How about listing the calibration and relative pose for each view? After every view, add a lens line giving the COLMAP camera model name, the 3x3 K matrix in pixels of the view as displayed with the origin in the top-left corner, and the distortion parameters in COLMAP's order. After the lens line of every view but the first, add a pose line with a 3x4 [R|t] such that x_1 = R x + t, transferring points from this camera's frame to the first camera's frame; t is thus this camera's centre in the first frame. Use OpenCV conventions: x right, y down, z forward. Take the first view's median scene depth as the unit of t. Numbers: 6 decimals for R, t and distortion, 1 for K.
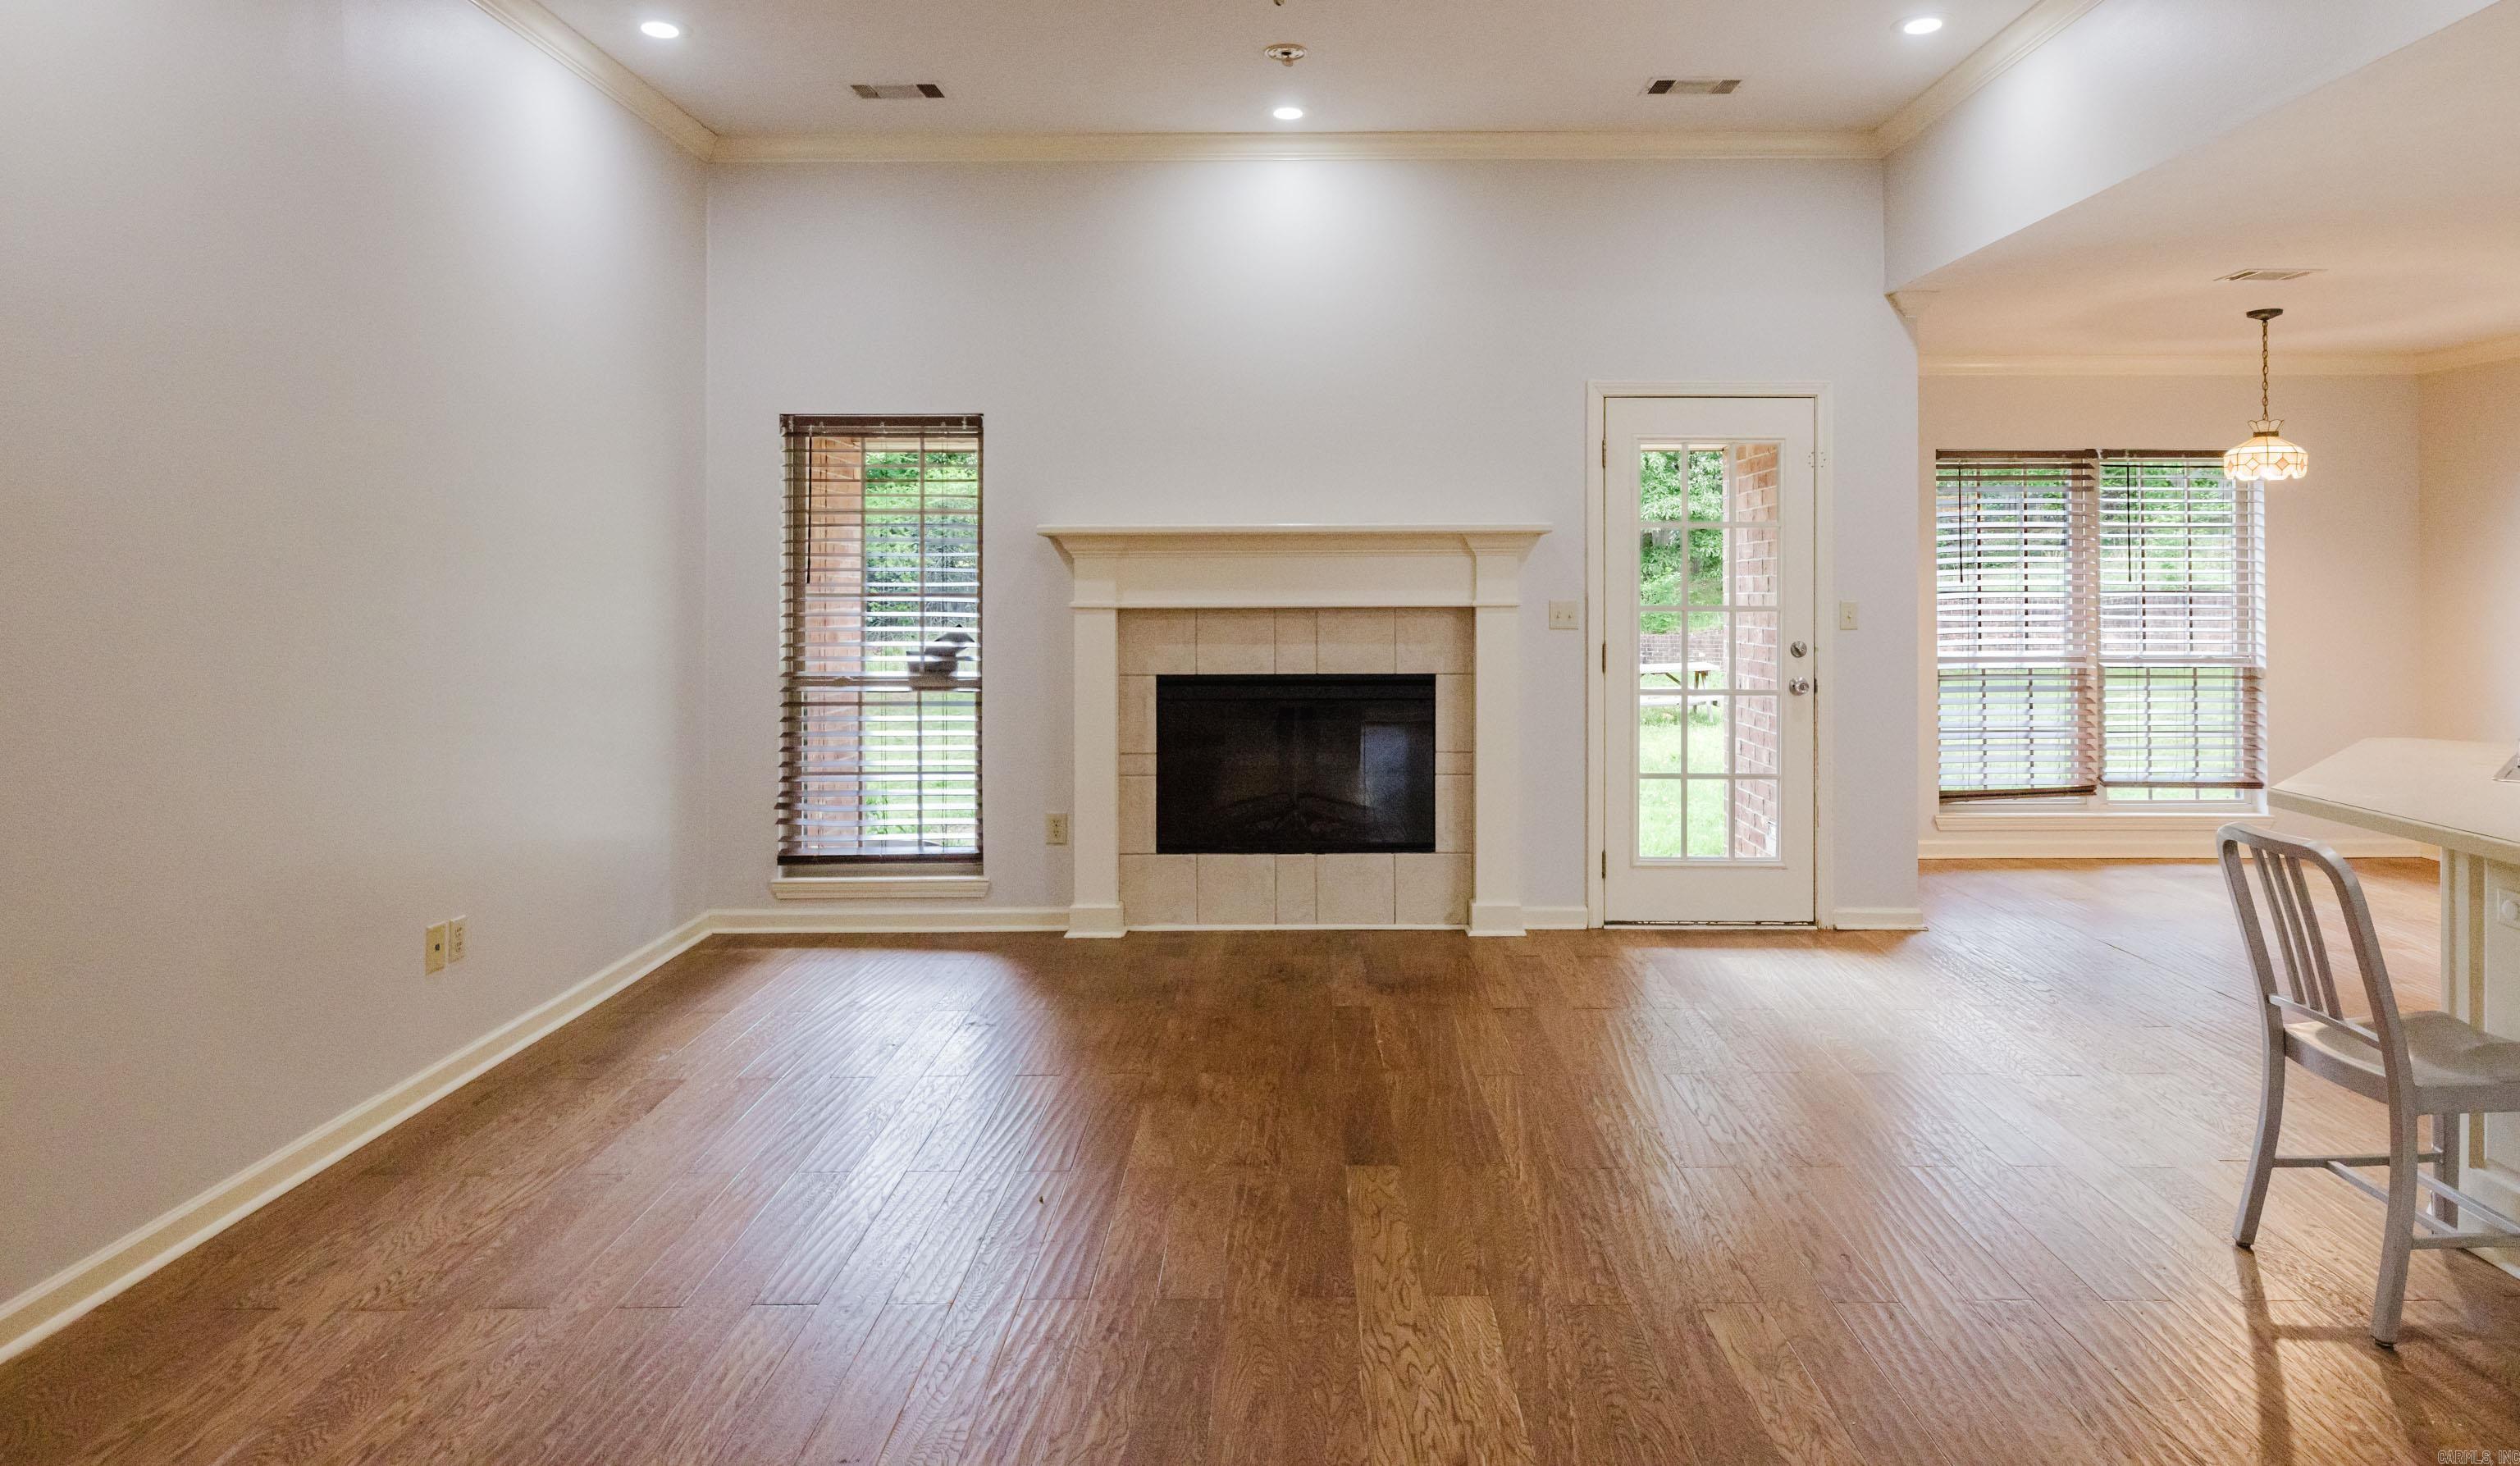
lens RADIAL K [[1431.7, 0, 1300.2], [0, 1431.7, 585.0], [0, 0, 1]] dist [0.003561, 0.000450]
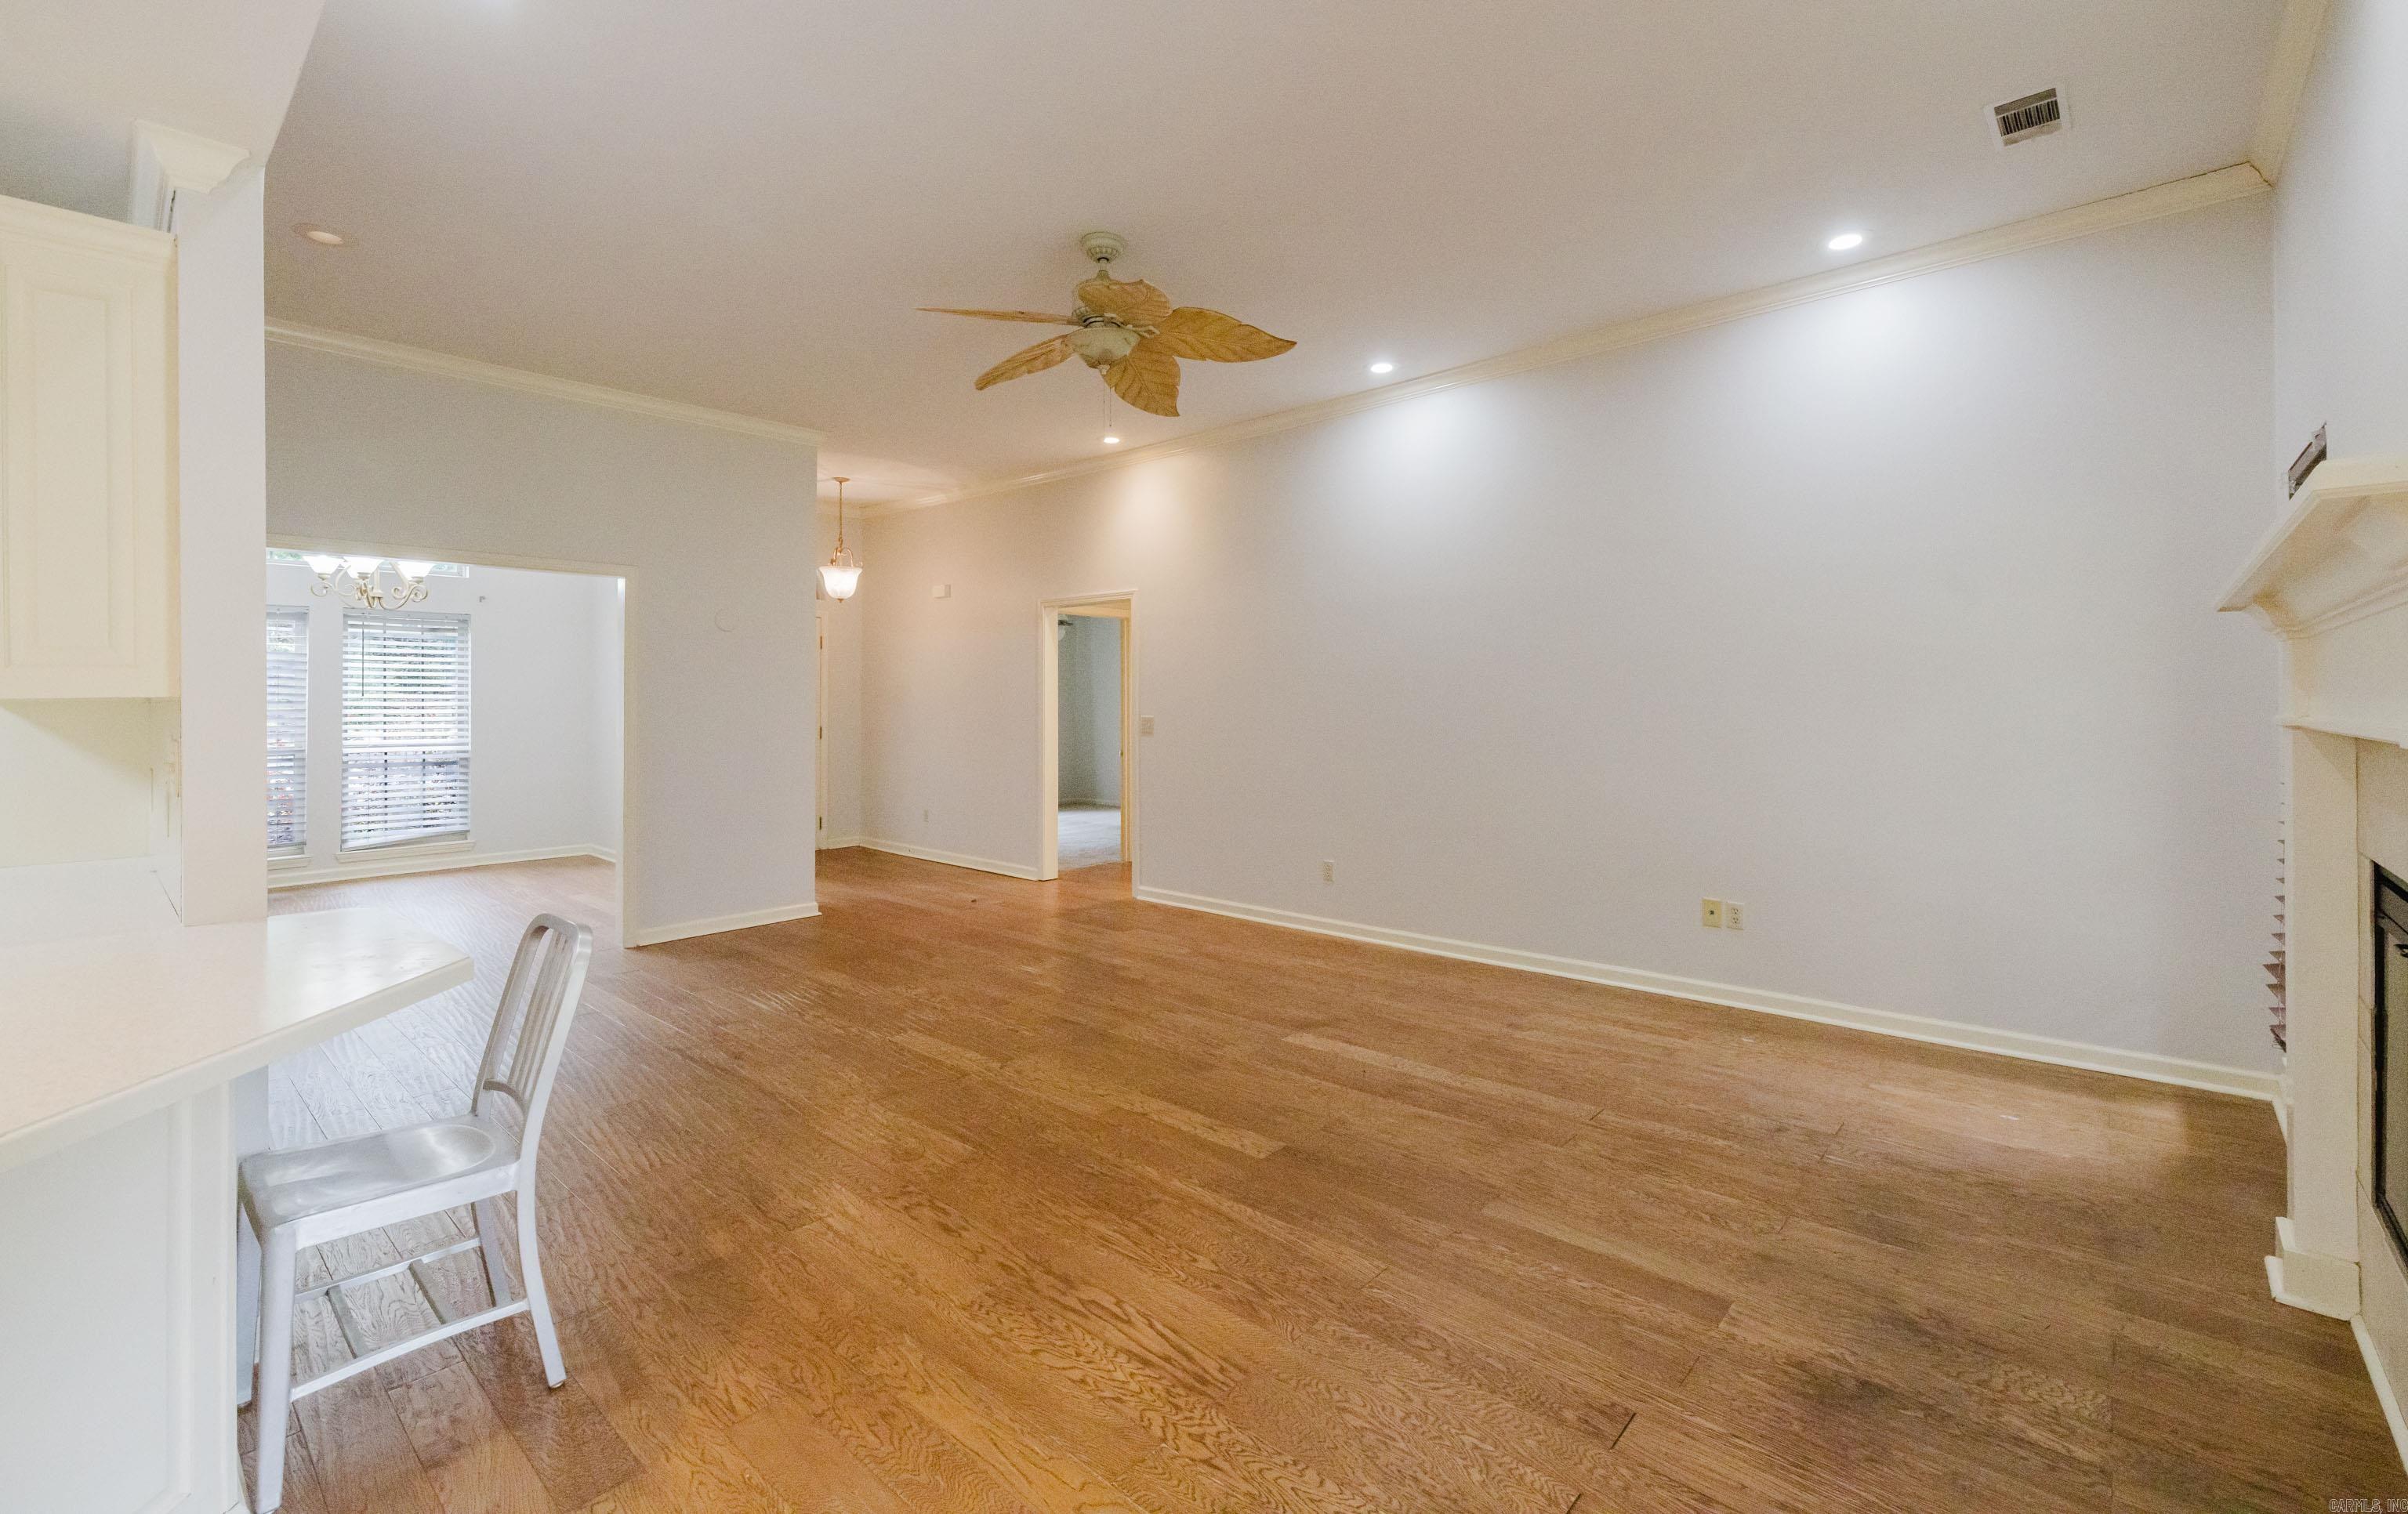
lens RADIAL K [[1021.4, 0, 1207.8], [0, 1021.4, 695.2], [0, 0, 1]] dist [0.009434, 0.000264]
pose [[-0.668046, 0.003060, -0.744114, 0.455875], [0.007515, 0.999968, -0.002634, 0.001148], [0.744082, -0.007352, -0.668047, 0.933933]]
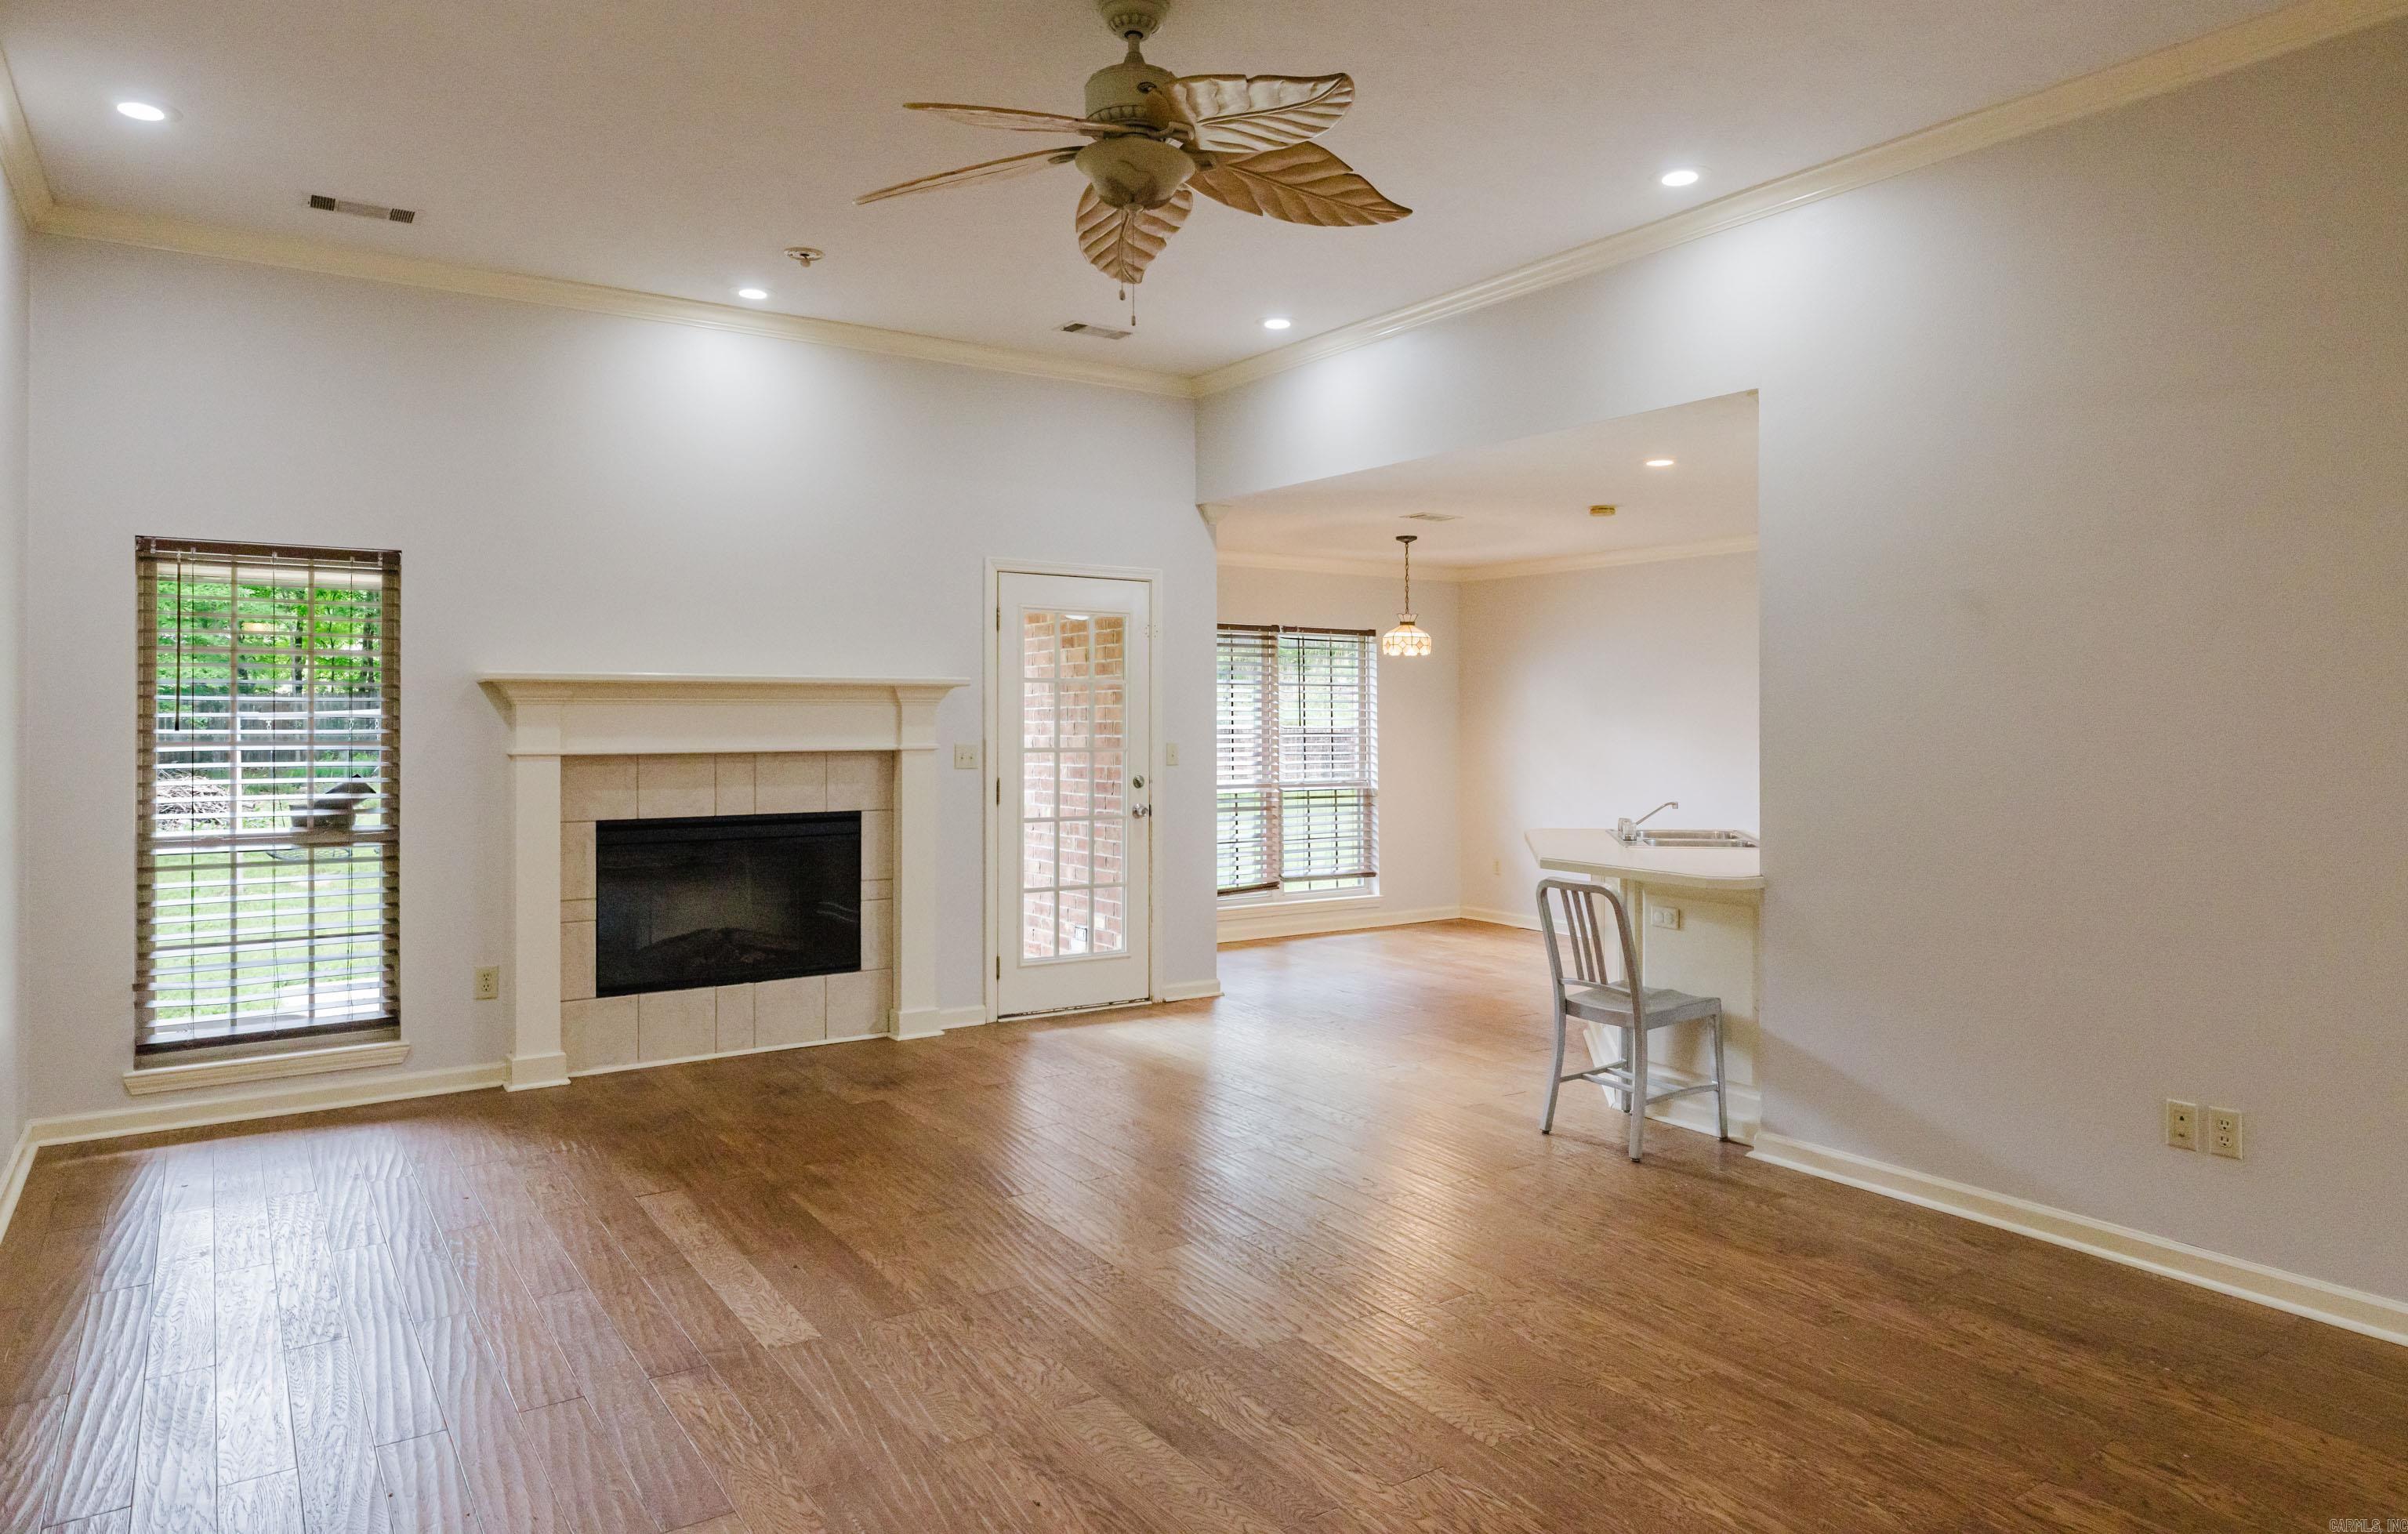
lens RADIAL K [[1468.4, 0, 1195.8], [0, 1468.4, 713.3], [0, 0, 1]] dist [-0.003153, -0.001584]
pose [[0.831201, 0.004164, 0.555957, -0.324115], [-0.000101, 0.999973, -0.007338, -0.005292], [-0.555972, 0.006043, 0.831179, -0.095708]]
